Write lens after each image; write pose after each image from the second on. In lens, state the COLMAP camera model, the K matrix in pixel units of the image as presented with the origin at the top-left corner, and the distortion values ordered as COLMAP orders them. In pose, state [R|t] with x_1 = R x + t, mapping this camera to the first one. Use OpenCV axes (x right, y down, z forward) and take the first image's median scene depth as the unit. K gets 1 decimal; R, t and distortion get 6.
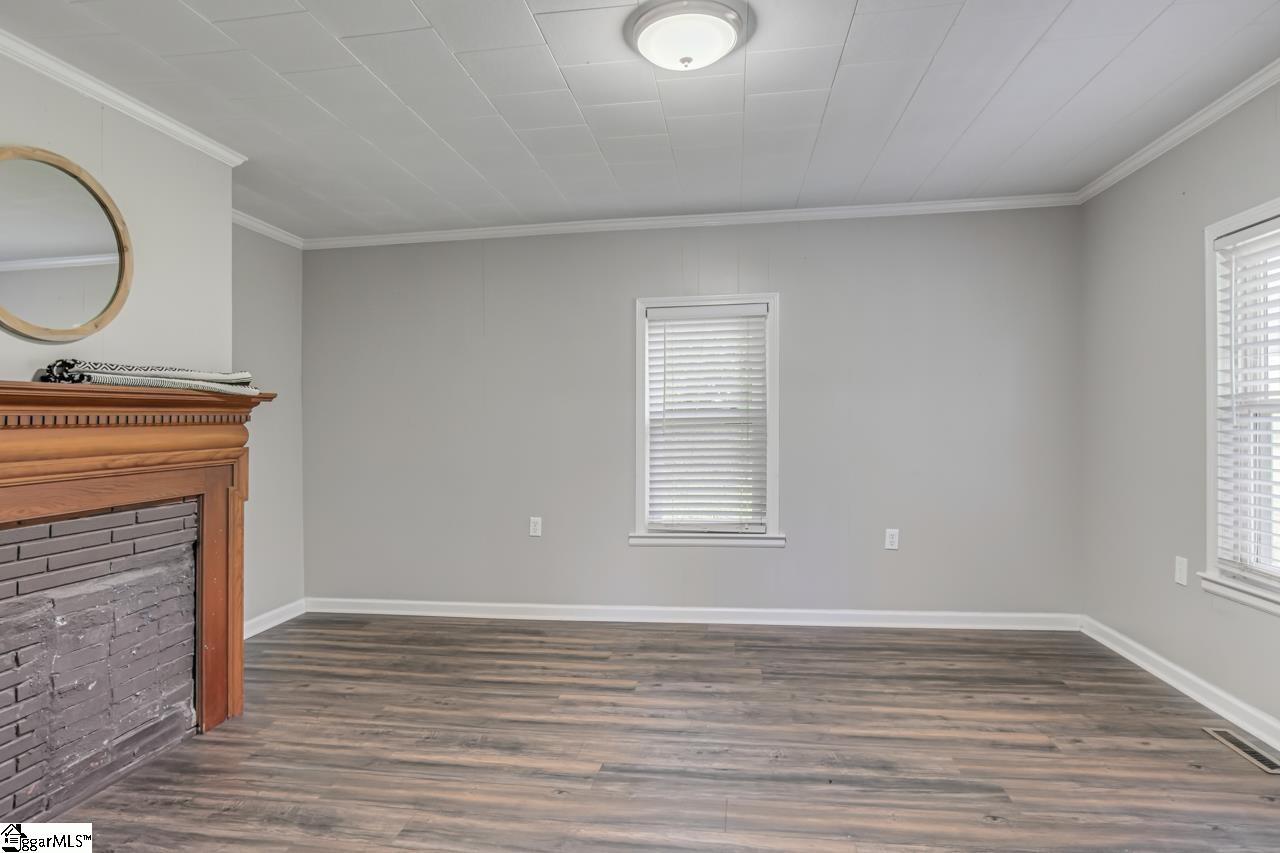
lens RADIAL K [[703.6, 0, 633.0], [0, 703.6, 398.3], [0, 0, 1]] dist [-0.020294, 0.000521]
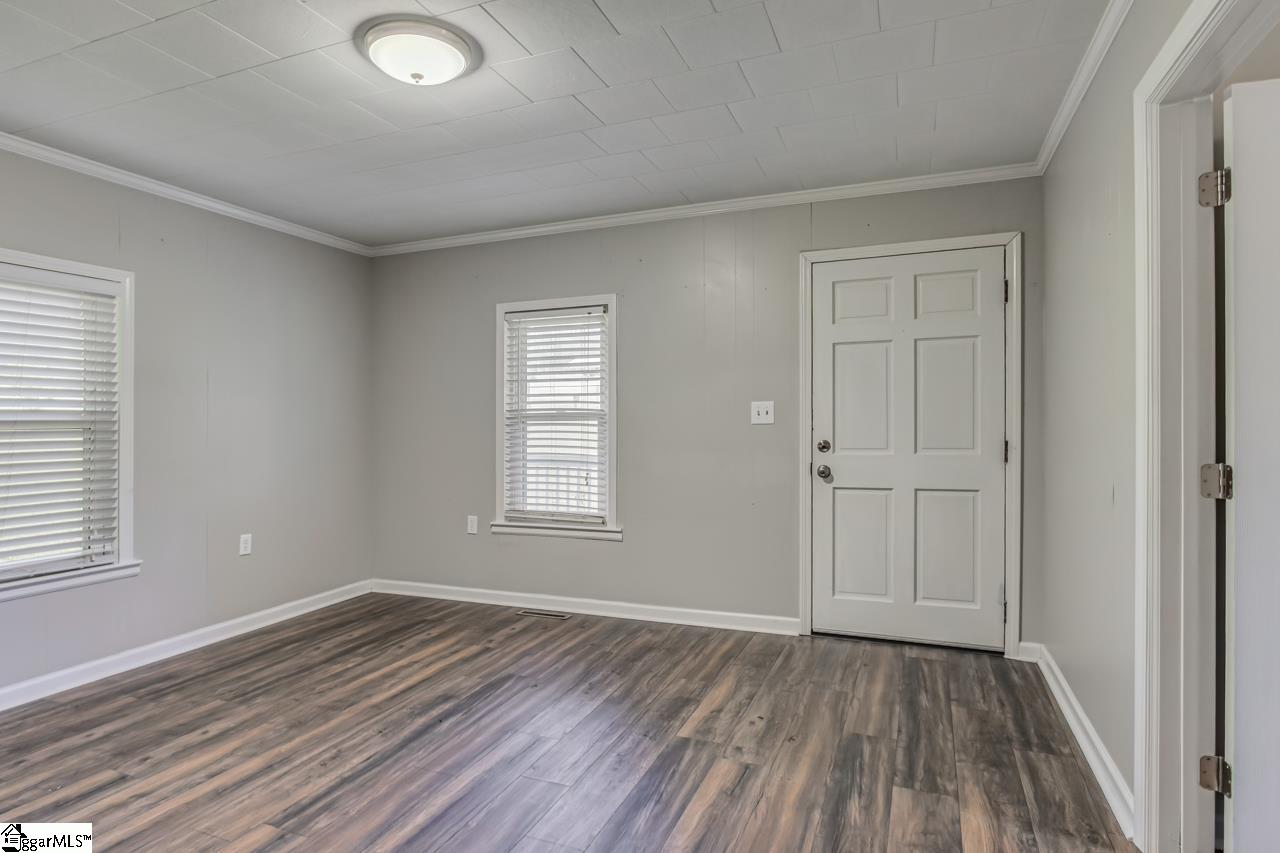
lens RADIAL K [[703.6, 0, 640.3], [0, 703.6, 424.0], [0, 0, 1]] dist [-0.020294, 0.000521]
pose [[0.215697, 0.006826, 0.976436, -0.682996], [-0.029943, 0.999552, -0.000373, 0.017718], [-0.976001, -0.029157, 0.215805, 0.336501]]
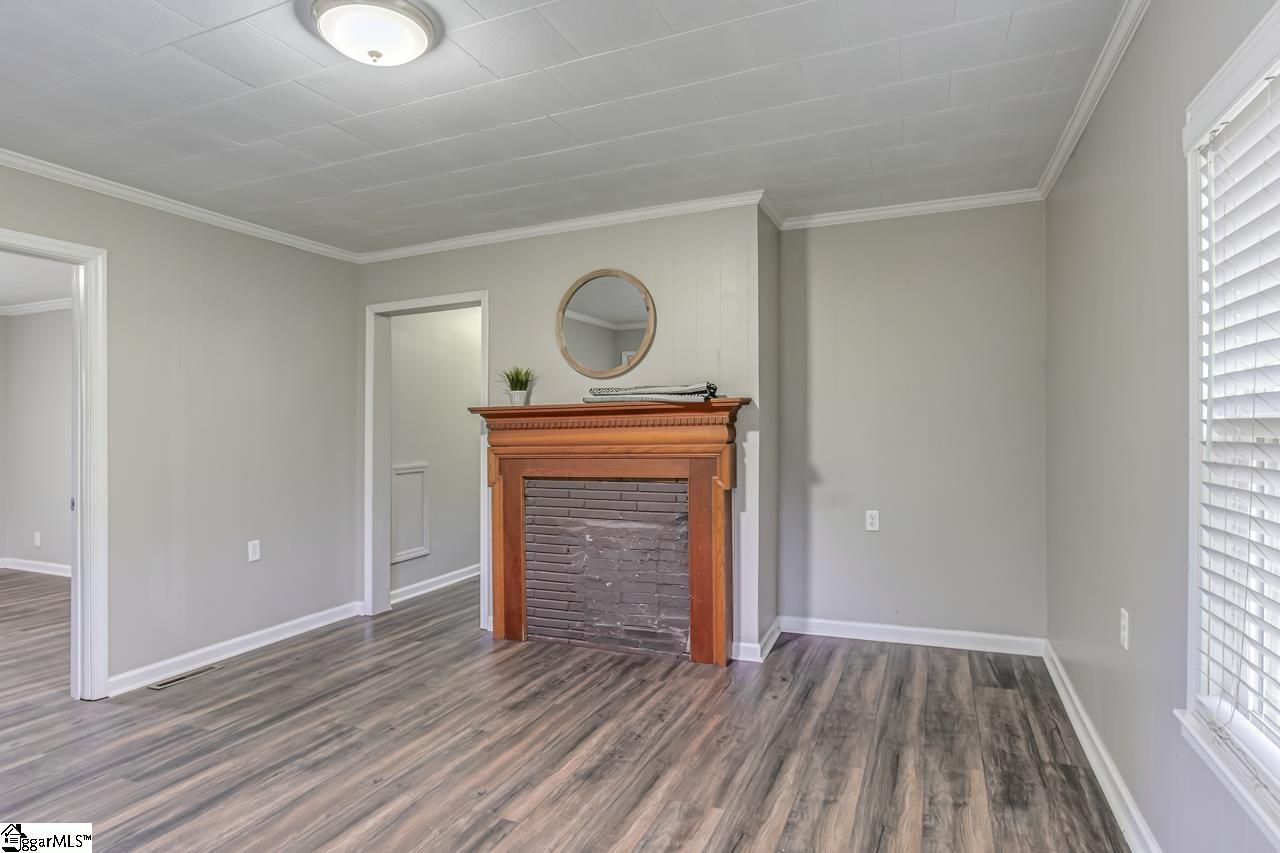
lens RADIAL K [[703.6, 0, 615.6], [0, 703.6, 381.8], [0, 0, 1]] dist [-0.020294, 0.000521]
pose [[-0.265161, -0.036942, -0.963496, 0.694909], [0.050720, 0.997348, -0.052198, 0.017636], [0.962869, -0.062709, -0.262585, 1.216221]]
